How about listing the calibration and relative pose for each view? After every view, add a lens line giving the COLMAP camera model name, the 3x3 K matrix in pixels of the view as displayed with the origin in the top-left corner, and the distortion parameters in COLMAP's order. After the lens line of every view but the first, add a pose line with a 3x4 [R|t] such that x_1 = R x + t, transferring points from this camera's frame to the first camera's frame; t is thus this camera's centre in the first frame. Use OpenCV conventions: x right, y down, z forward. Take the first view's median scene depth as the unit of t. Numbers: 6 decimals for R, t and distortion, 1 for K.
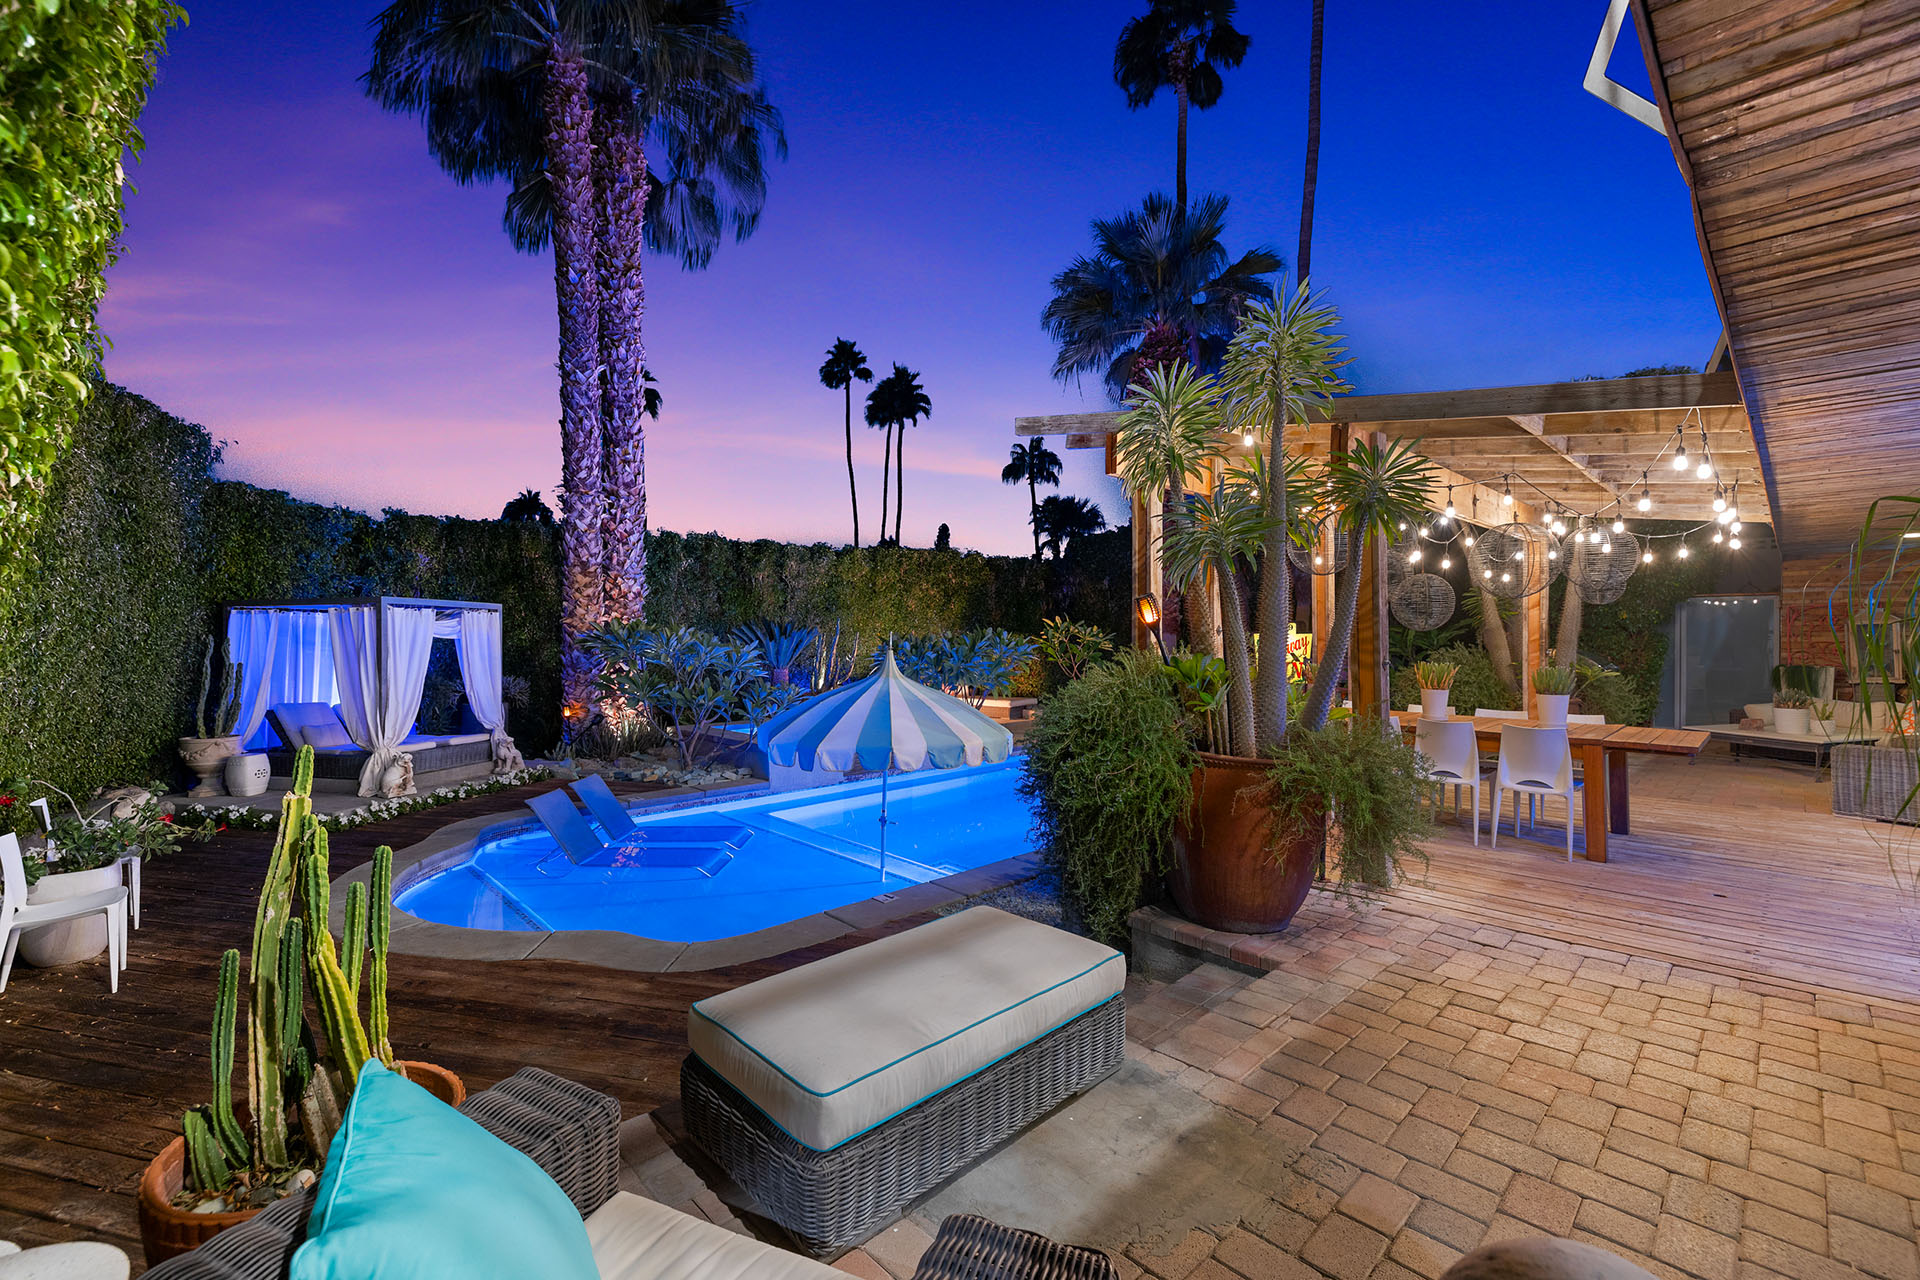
lens RADIAL K [[804.2, 0, 957.3], [0, 804.2, 640.4], [0, 0, 1]] dist [0.000227, -0.000579]
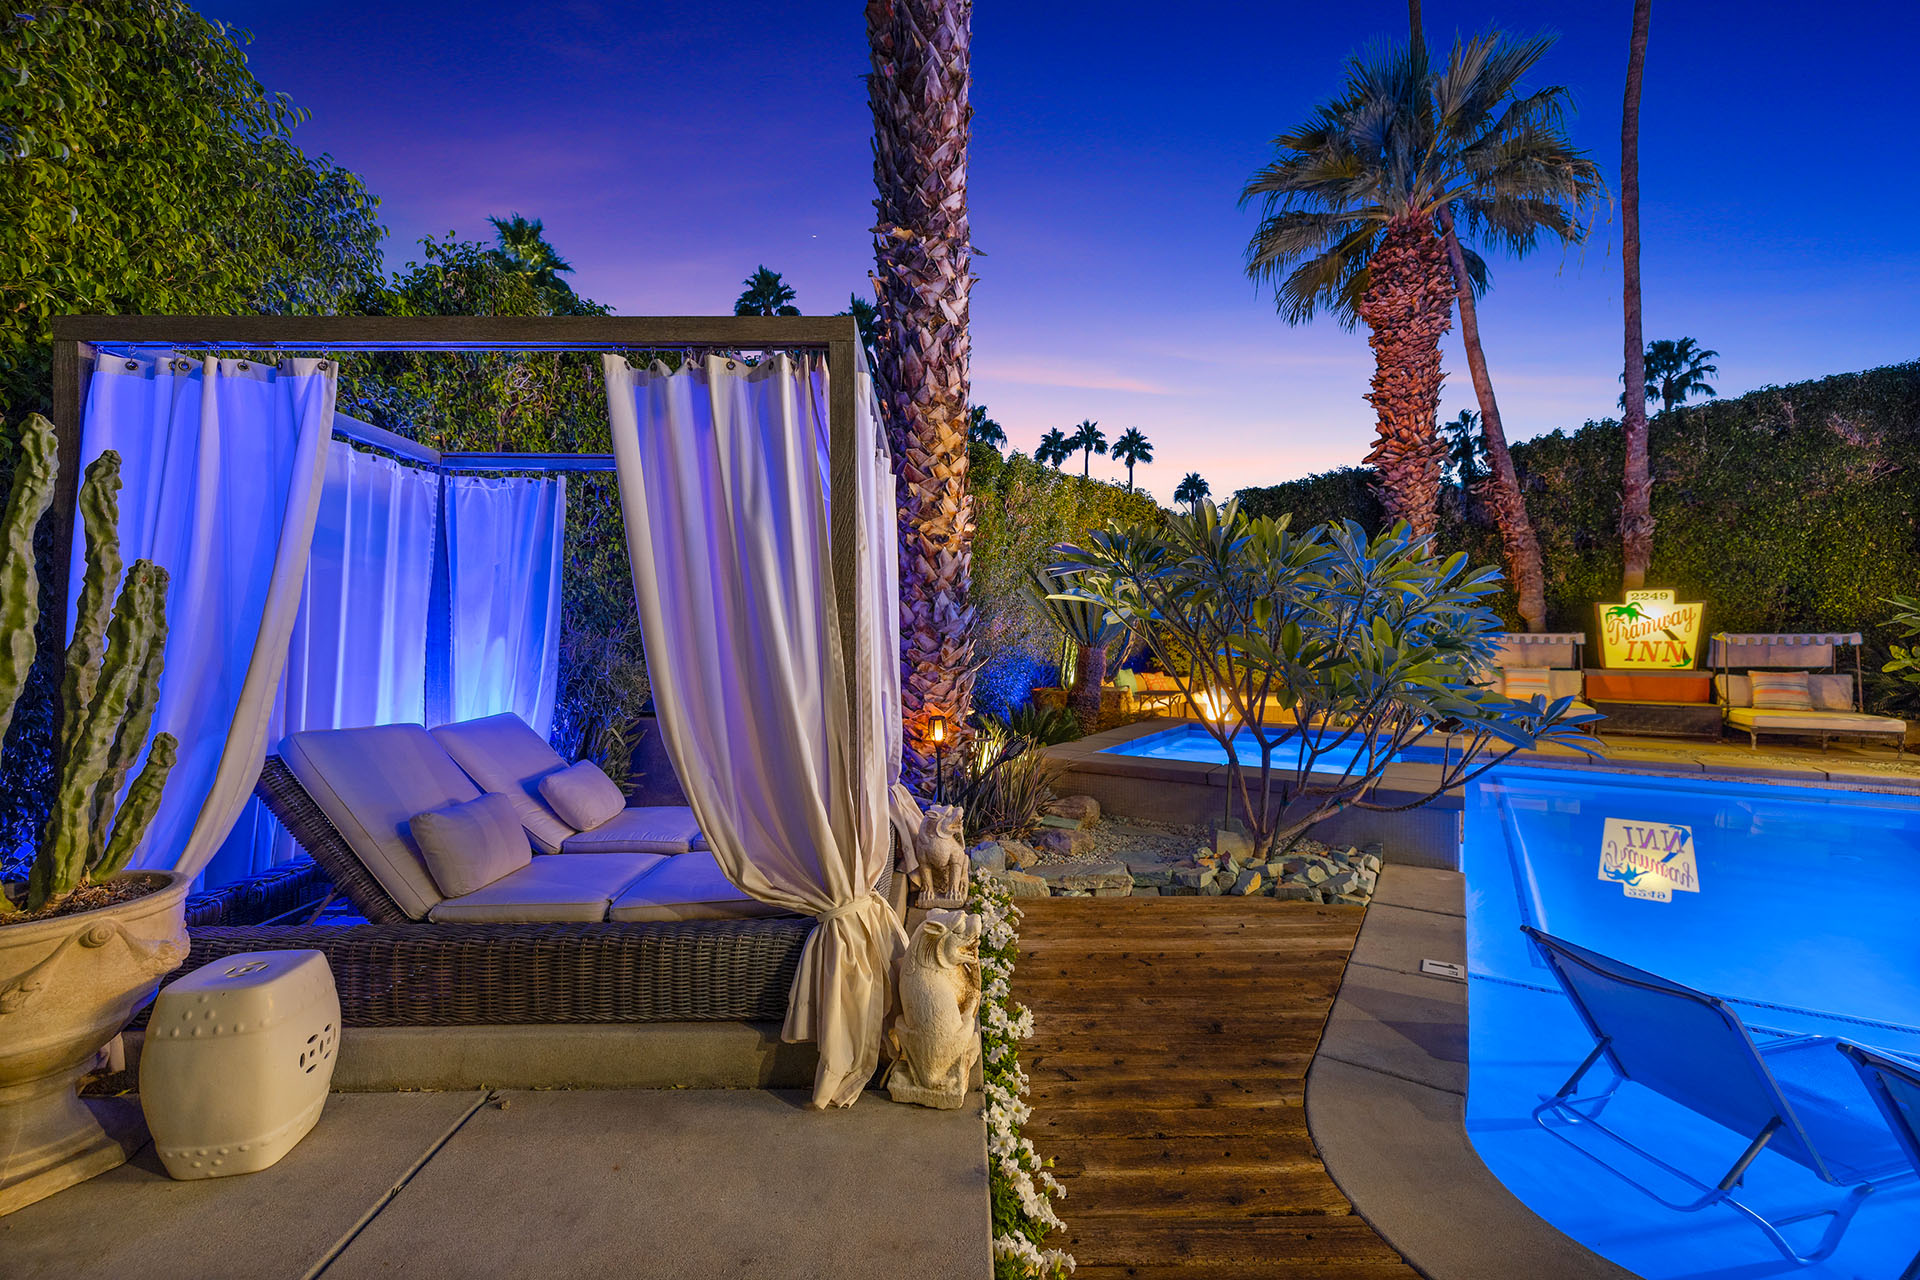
lens RADIAL K [[804.2, 0, 957.3], [0, 804.2, 640.4], [0, 0, 1]] dist [0.000227, -0.000579]
pose [[0.970252, 0.002024, 0.242091, -0.757636], [-0.001430, 0.999996, -0.002629, 0.052478], [-0.242095, 0.002204, 0.970250, 0.748332]]
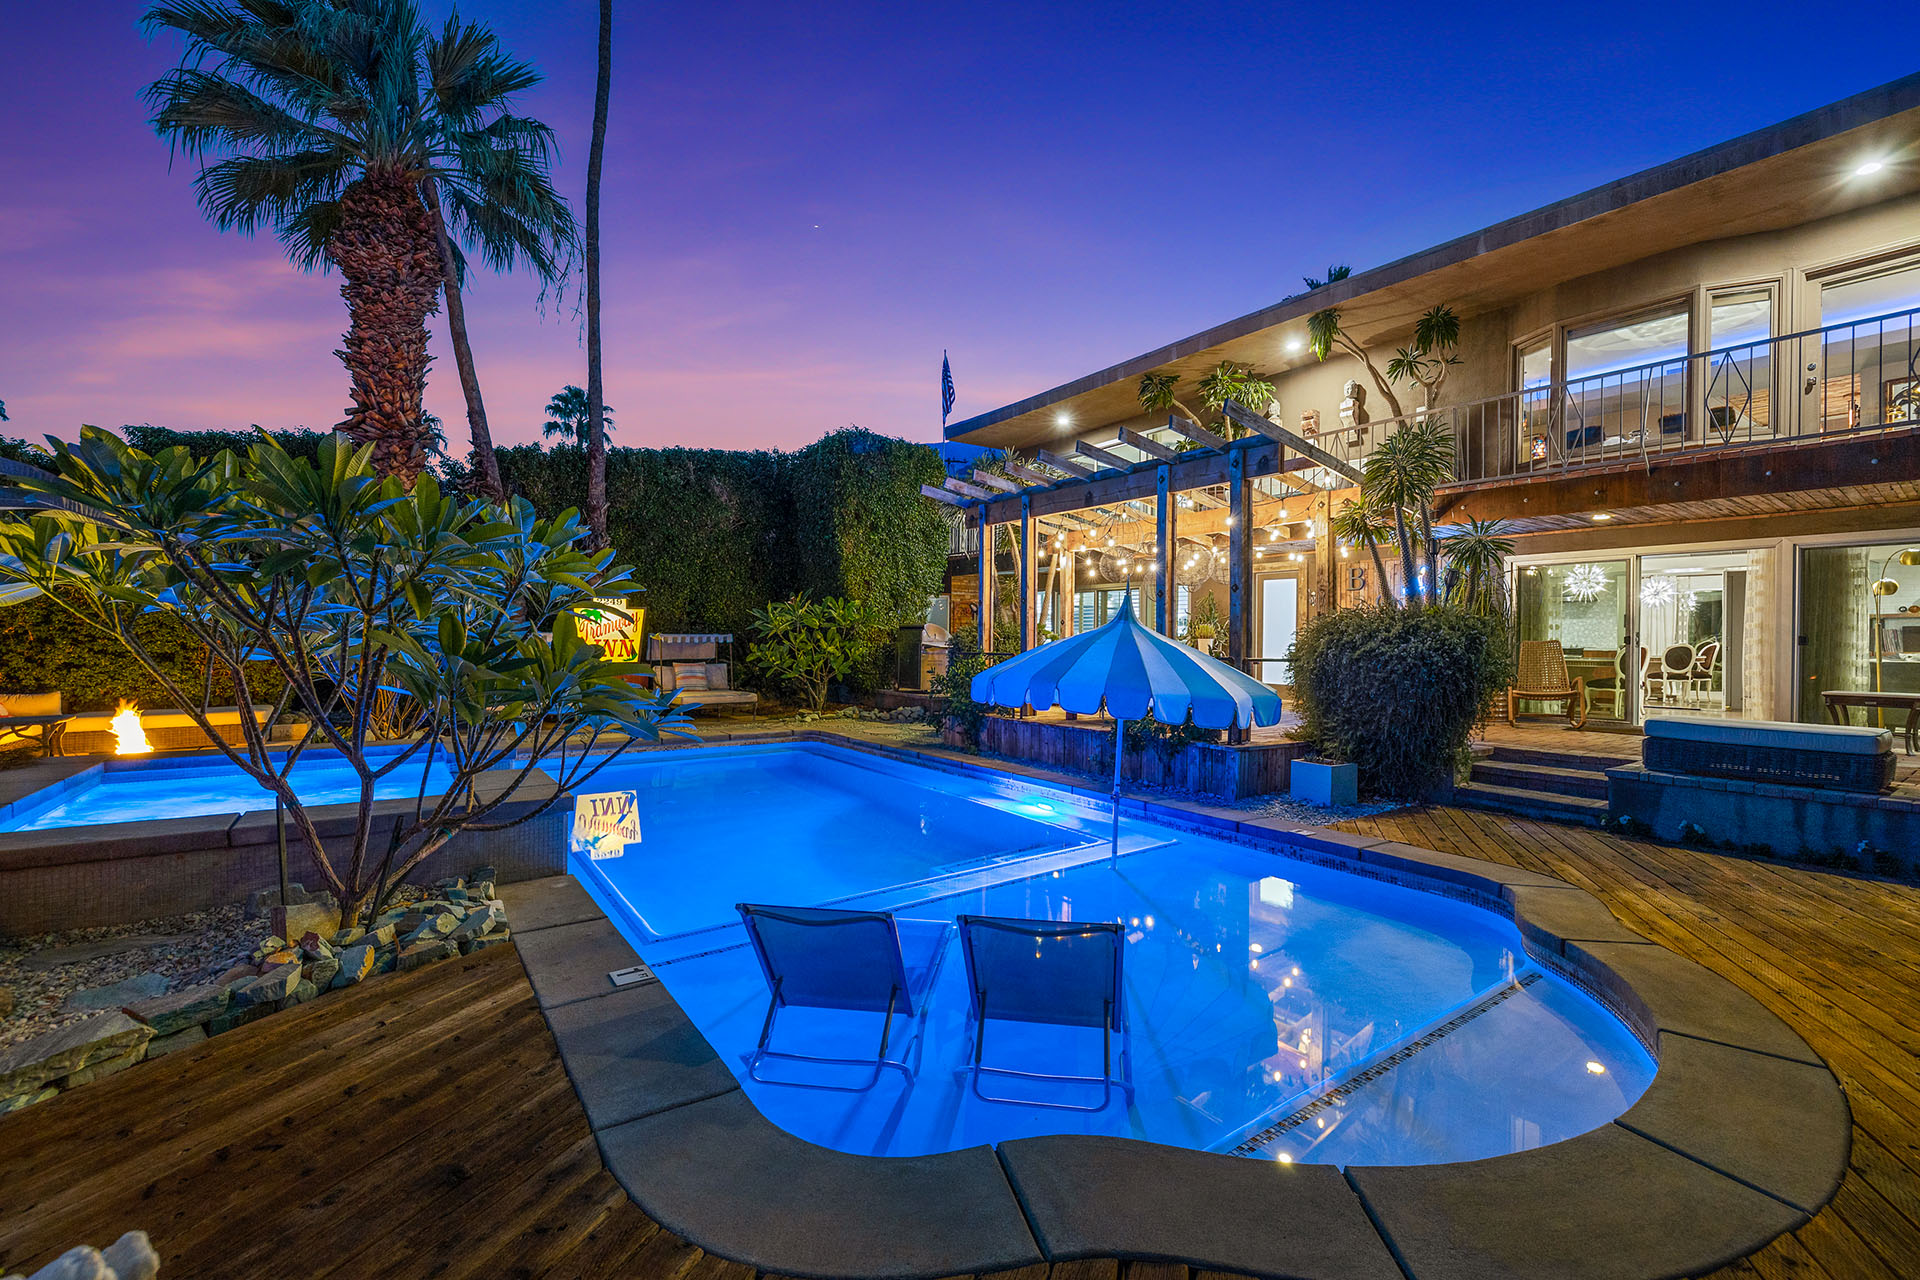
lens RADIAL K [[804.2, 0, 957.3], [0, 804.2, 640.4], [0, 0, 1]] dist [0.000227, -0.000579]
pose [[0.139738, 0.002485, 0.990185, -0.790734], [-0.001124, 0.999997, -0.002351, 0.053207], [-0.990188, -0.000784, 0.139740, 0.872351]]
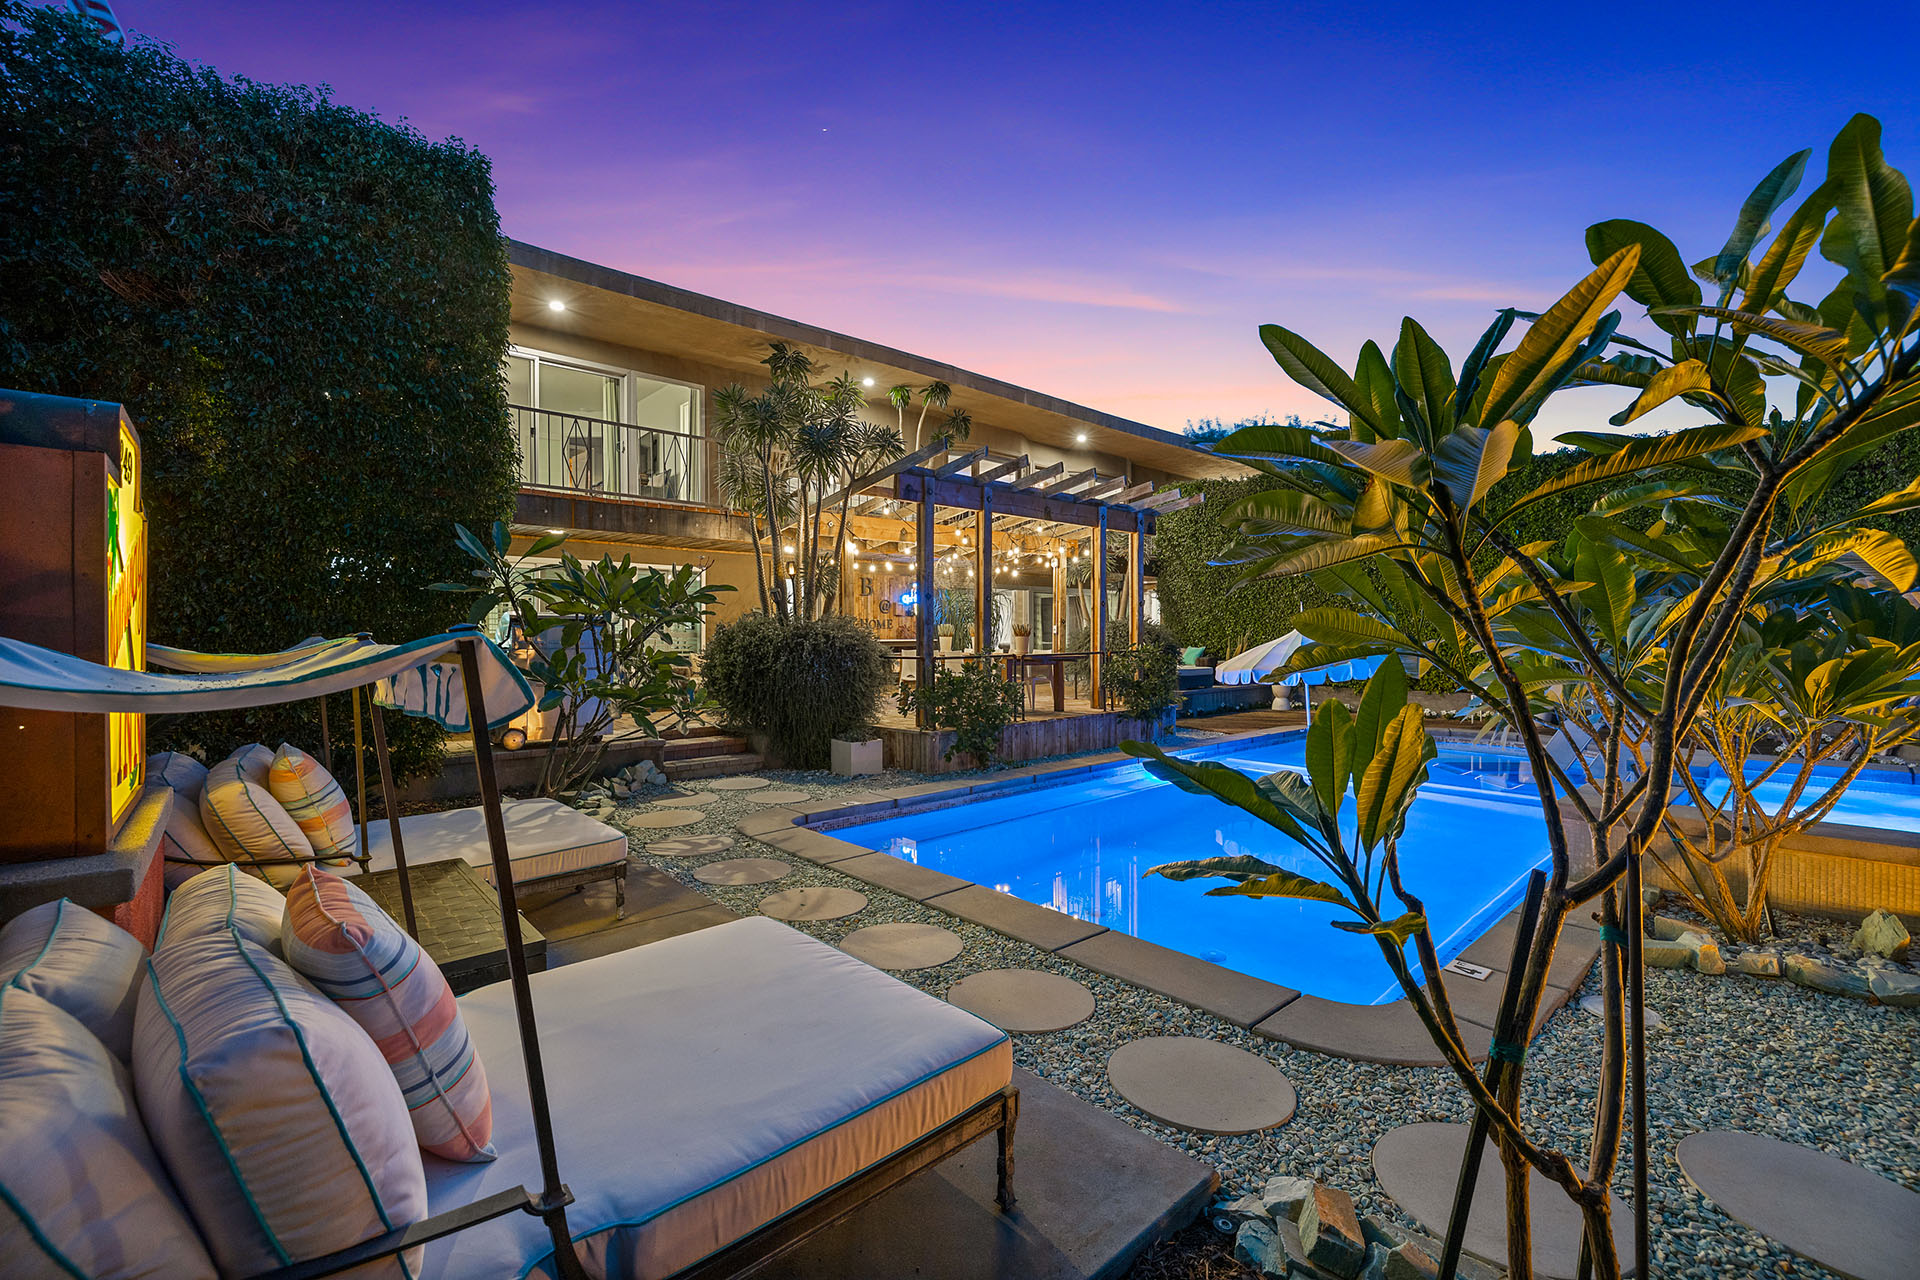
lens RADIAL K [[804.2, 0, 957.3], [0, 804.2, 640.4], [0, 0, 1]] dist [0.000227, -0.000579]
pose [[-0.999561, 0.004910, 0.029207, 0.441785], [0.005357, 0.999869, 0.015245, 0.031939], [-0.029129, 0.015394, -0.999457, 2.096496]]
